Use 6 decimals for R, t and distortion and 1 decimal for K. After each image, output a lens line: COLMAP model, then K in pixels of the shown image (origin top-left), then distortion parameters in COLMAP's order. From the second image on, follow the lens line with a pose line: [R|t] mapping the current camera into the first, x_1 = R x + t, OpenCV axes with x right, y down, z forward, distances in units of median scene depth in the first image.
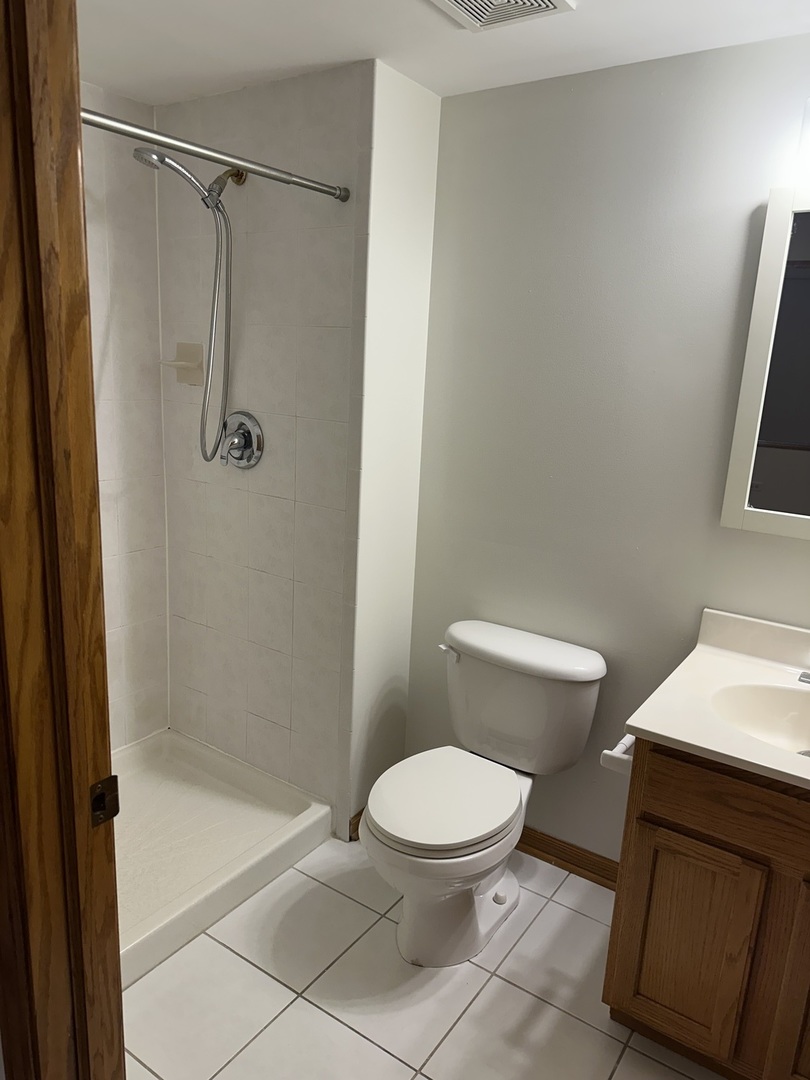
lens RADIAL K [[759.5, 0, 407.0], [0, 759.5, 540.1], [0, 0, 1]] dist [0.067463, -0.080994]
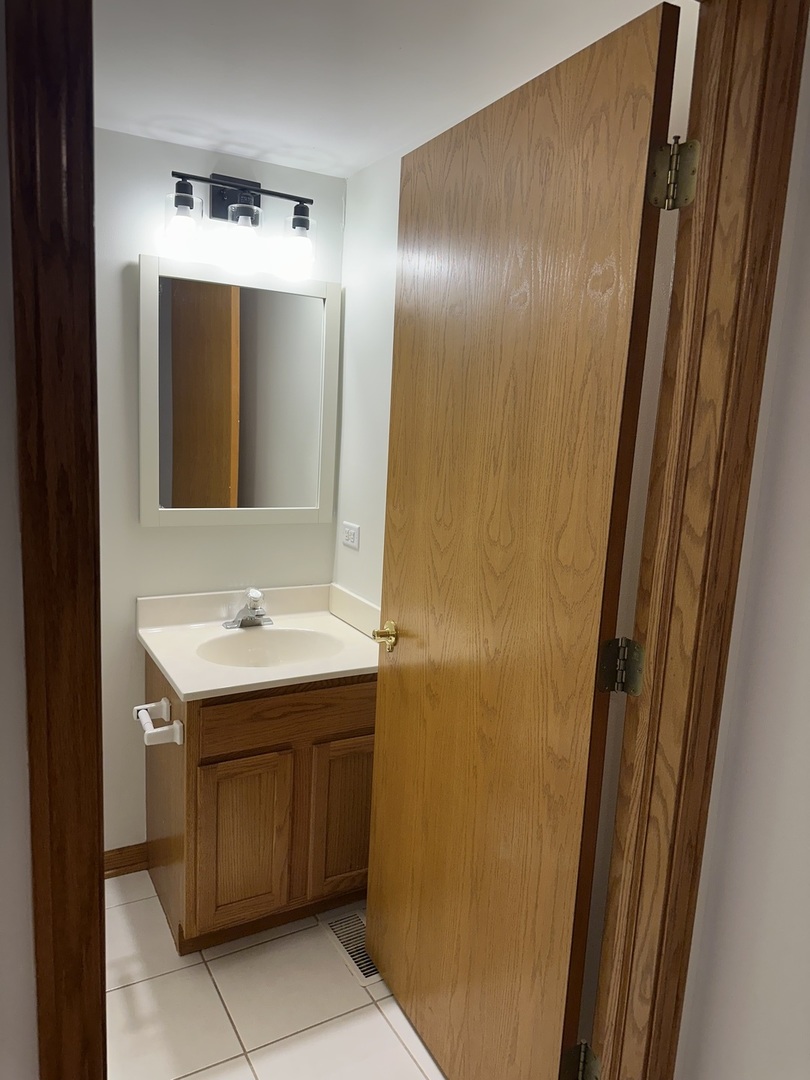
lens RADIAL K [[759.5, 0, 402.9], [0, 759.5, 541.1], [0, 0, 1]] dist [0.067463, -0.080994]
pose [[0.436390, -0.168842, 0.883774, -0.584976], [0.179100, 0.978880, 0.098576, -0.051166], [-0.881752, 0.115266, 0.457413, 0.119838]]
